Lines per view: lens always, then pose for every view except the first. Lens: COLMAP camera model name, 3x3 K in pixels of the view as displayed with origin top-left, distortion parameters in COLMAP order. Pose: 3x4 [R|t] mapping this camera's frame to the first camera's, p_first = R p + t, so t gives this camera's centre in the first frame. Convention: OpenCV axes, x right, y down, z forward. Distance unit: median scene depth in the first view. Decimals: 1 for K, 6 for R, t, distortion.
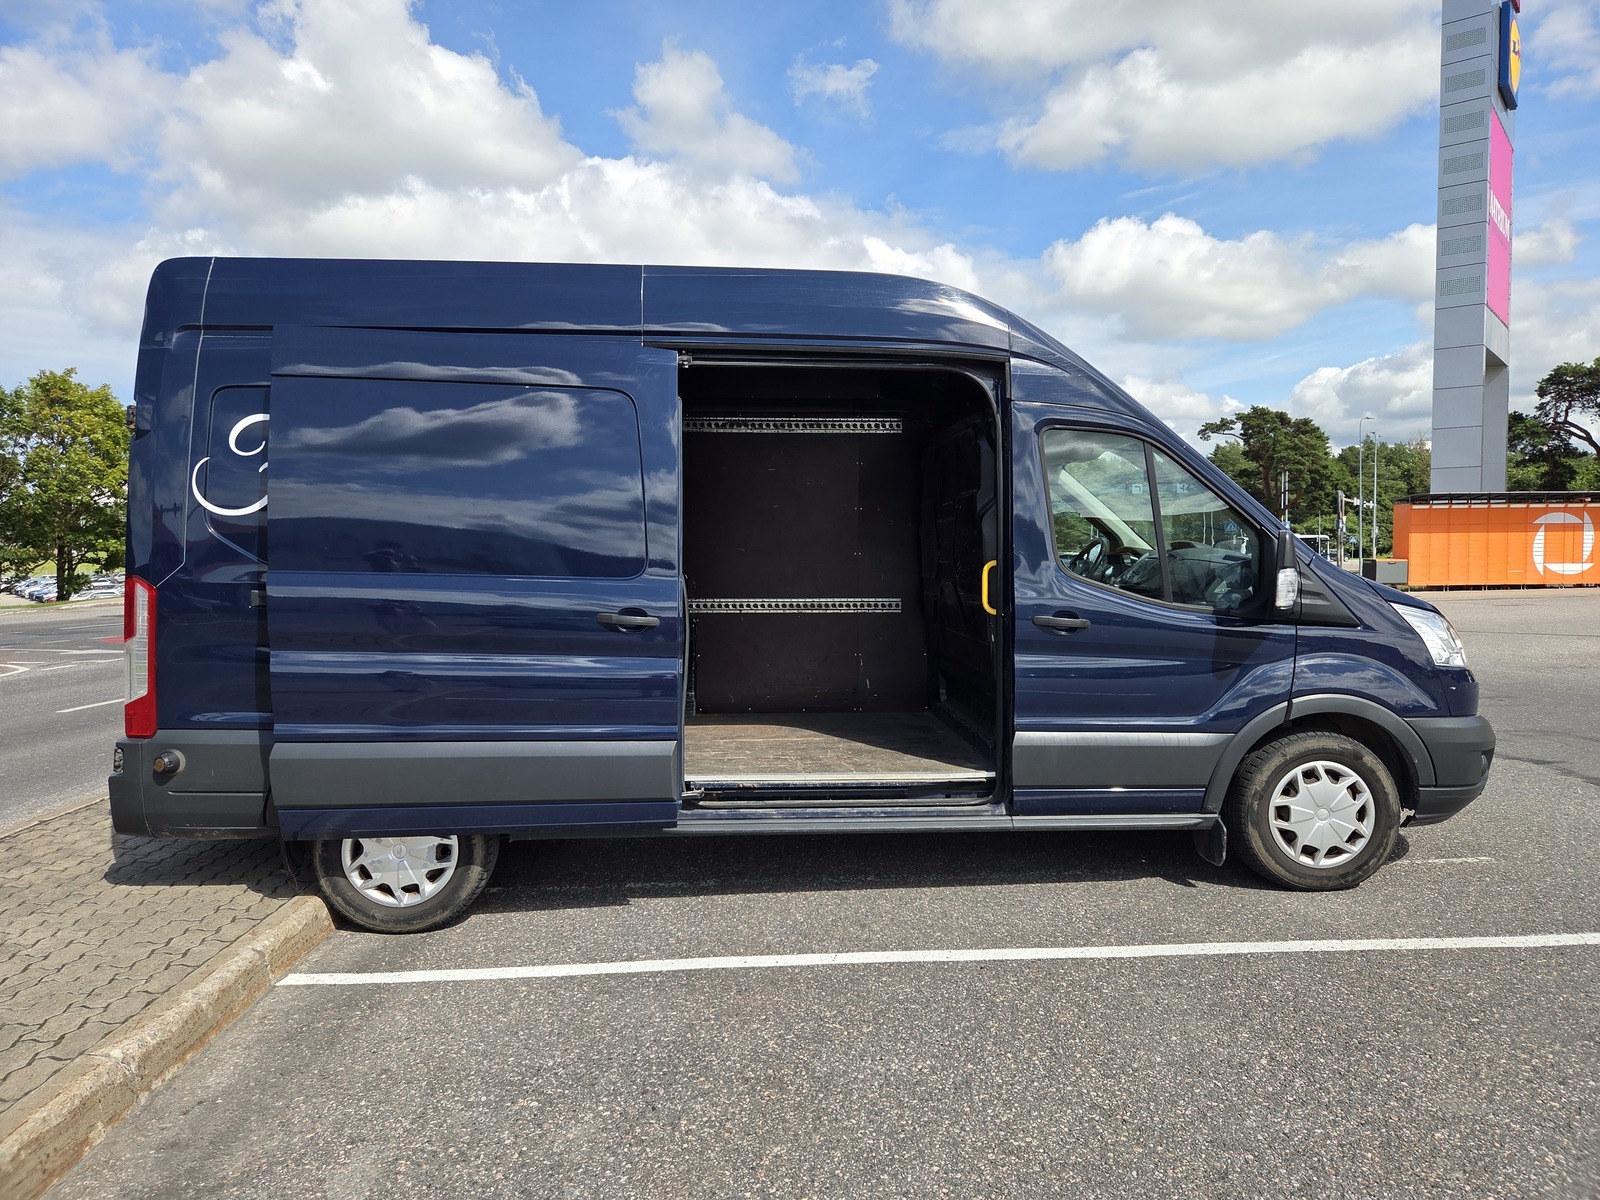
lens RADIAL K [[1055.8, 0, 785.4], [0, 1055.8, 584.9], [0, 0, 1]] dist [0.065883, -0.043947]
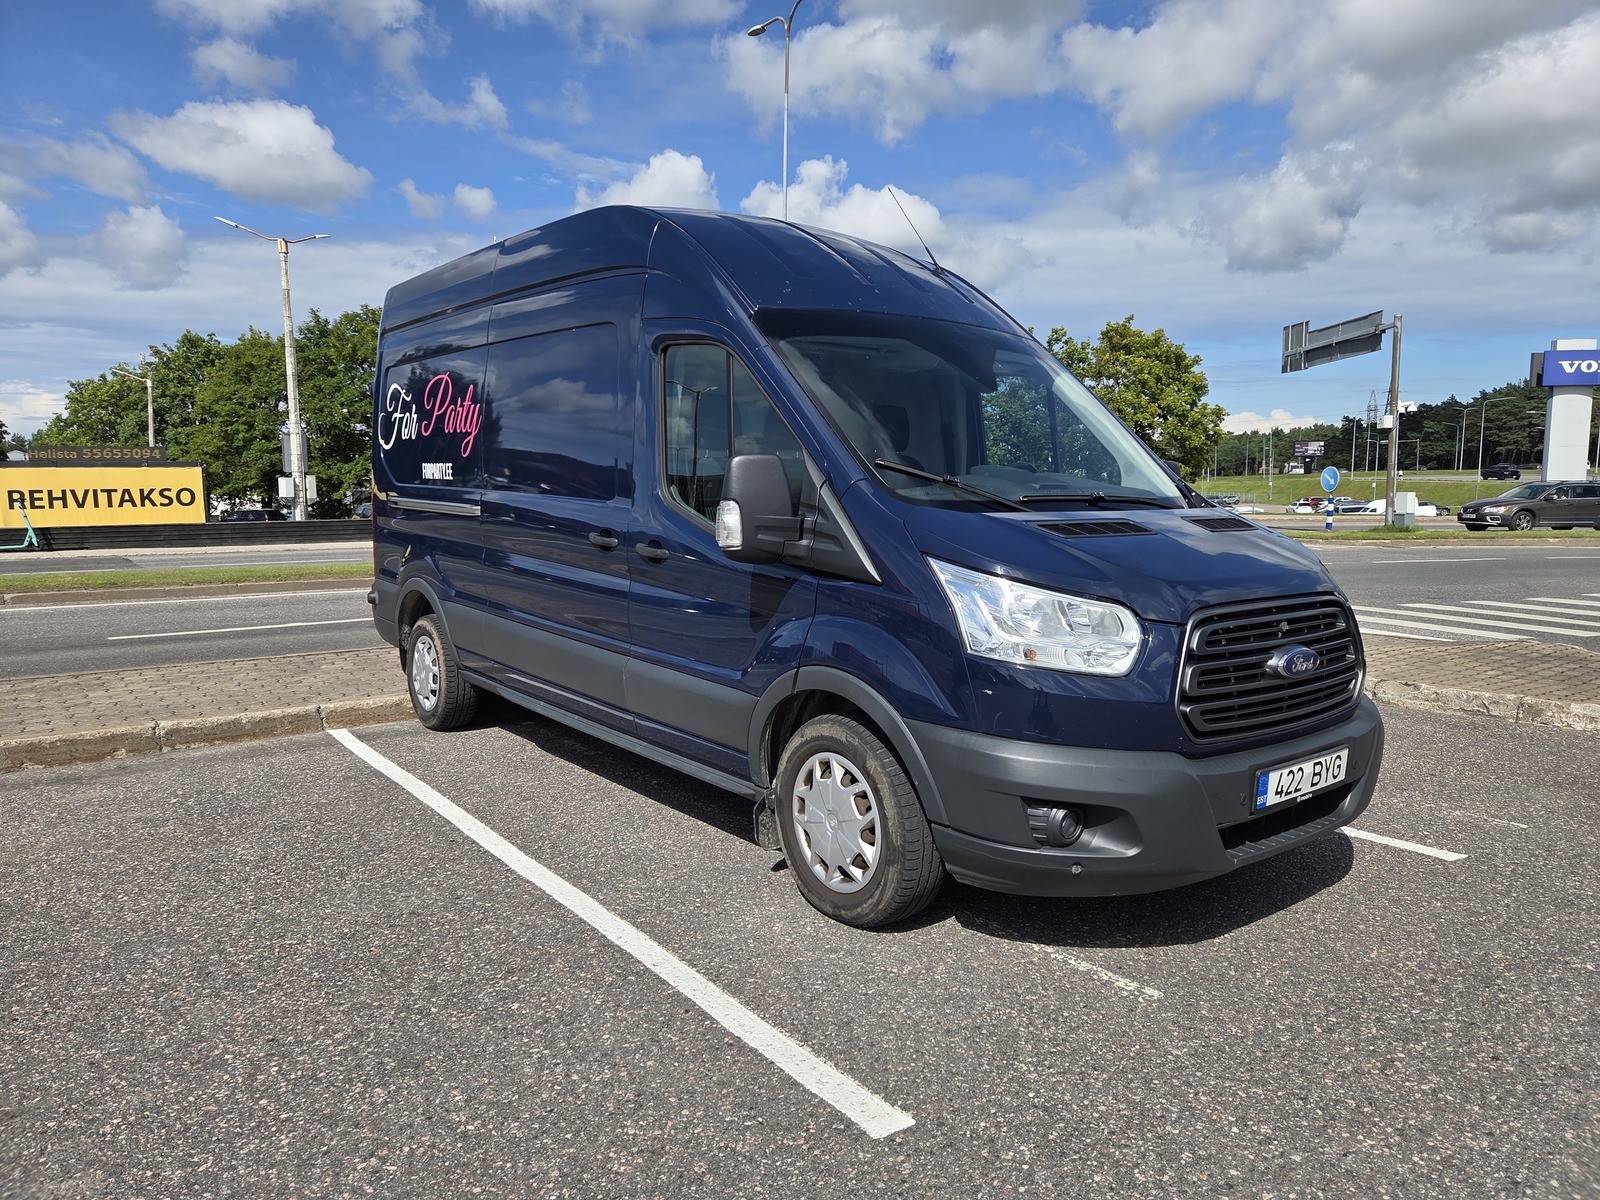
lens RADIAL K [[1055.8, 0, 798.2], [0, 1055.8, 596.9], [0, 0, 1]] dist [0.065883, -0.043947]
pose [[0.576017, 0.099278, -0.811387, 1.109658], [-0.028637, 0.994439, 0.101345, -0.023340], [0.816936, -0.035140, 0.575657, 0.558313]]
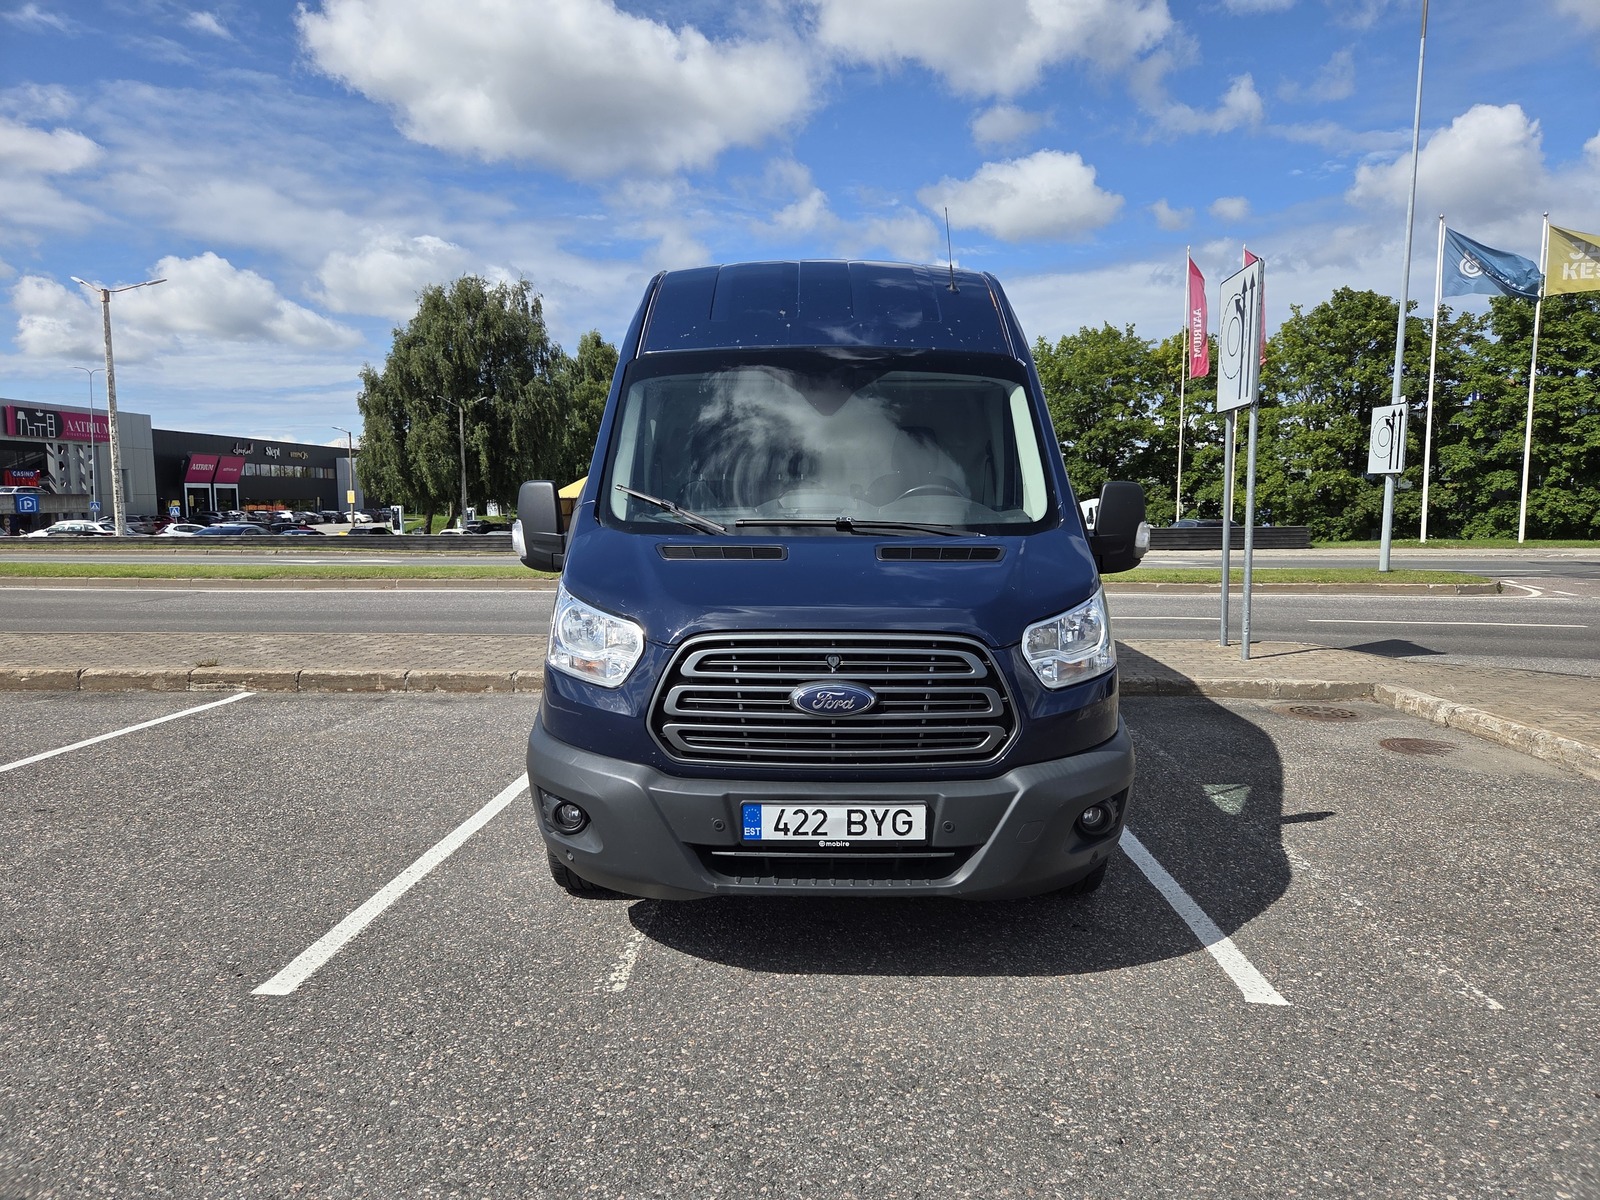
lens RADIAL K [[1055.8, 0, 803.1], [0, 1055.8, 607.0], [0, 0, 1]] dist [0.065883, -0.043947]
pose [[-0.051980, 0.115420, -0.991956, 1.382048], [-0.026388, 0.992793, 0.116900, -0.051368], [0.998299, 0.032252, -0.048560, 1.261517]]
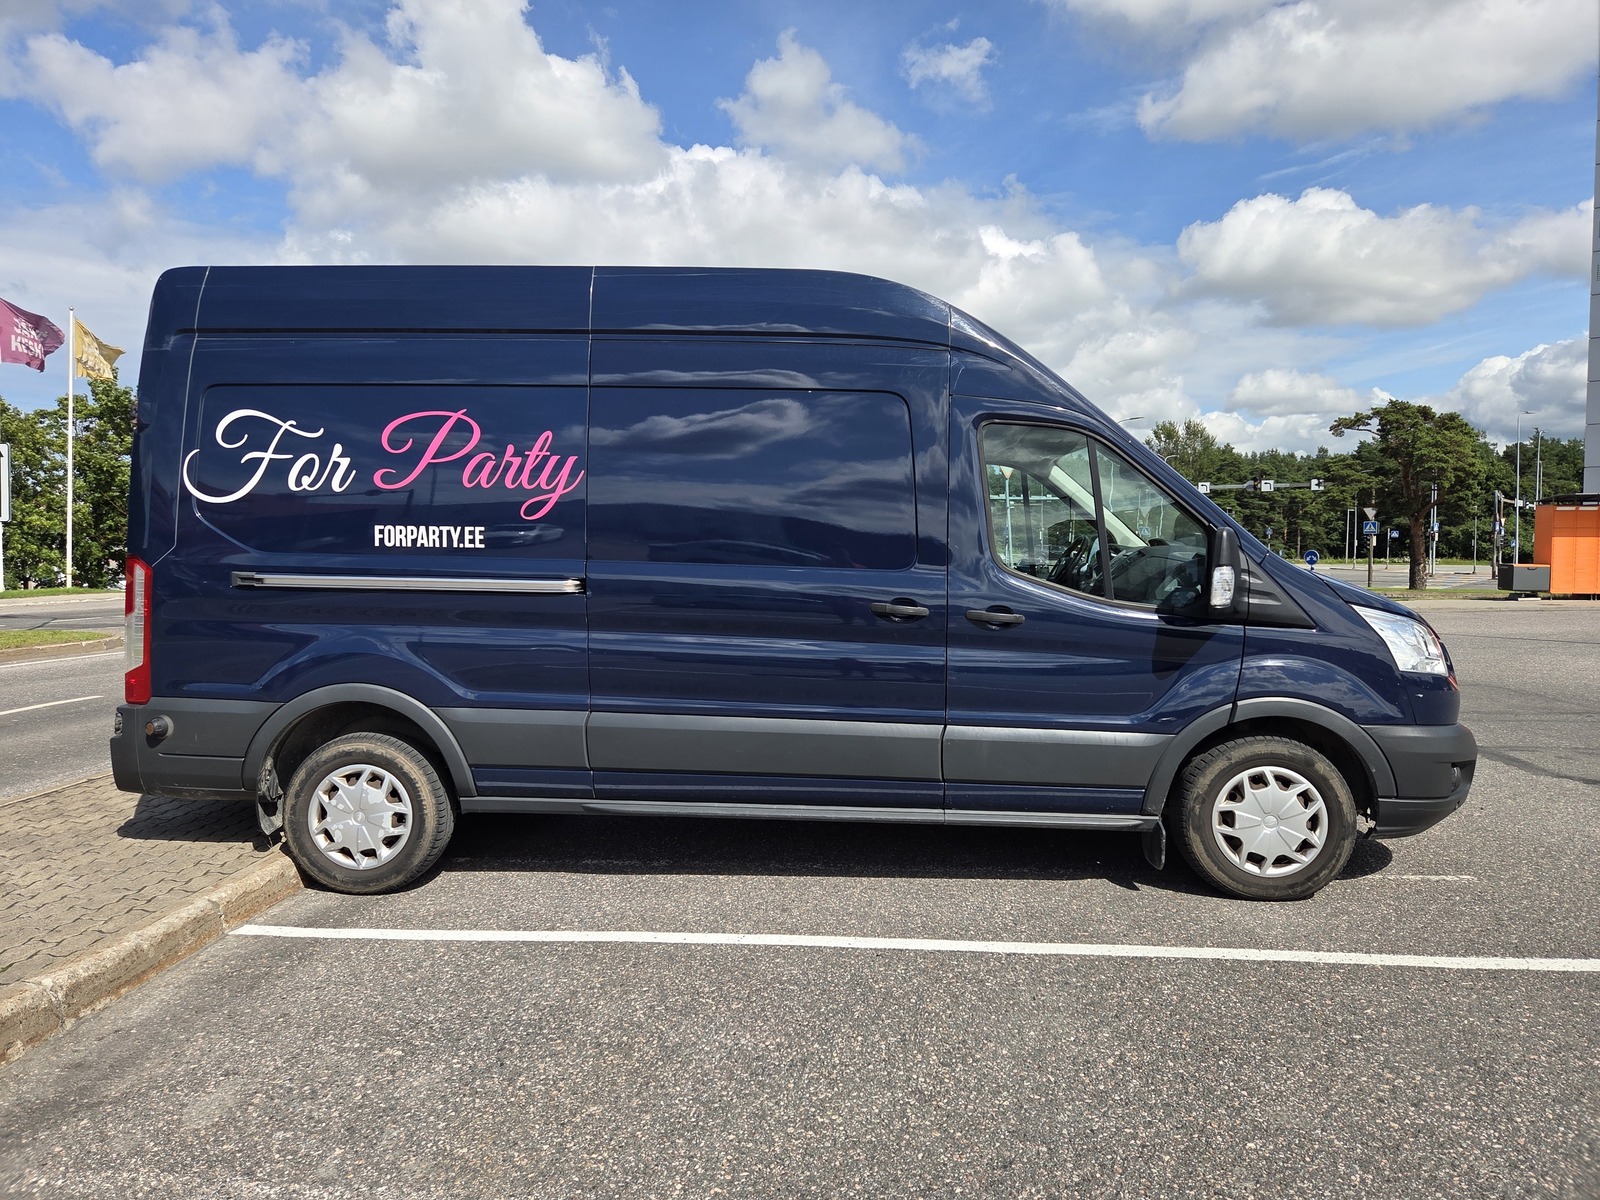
lens RADIAL K [[1055.8, 0, 775.4], [0, 1055.8, 593.1], [0, 0, 1]] dist [0.065883, -0.043947]
pose [[0.992732, 0.019118, -0.118816, 0.171682], [-0.017434, 0.999733, 0.015190, 0.001043], [0.119075, -0.013009, 0.992800, -0.009356]]
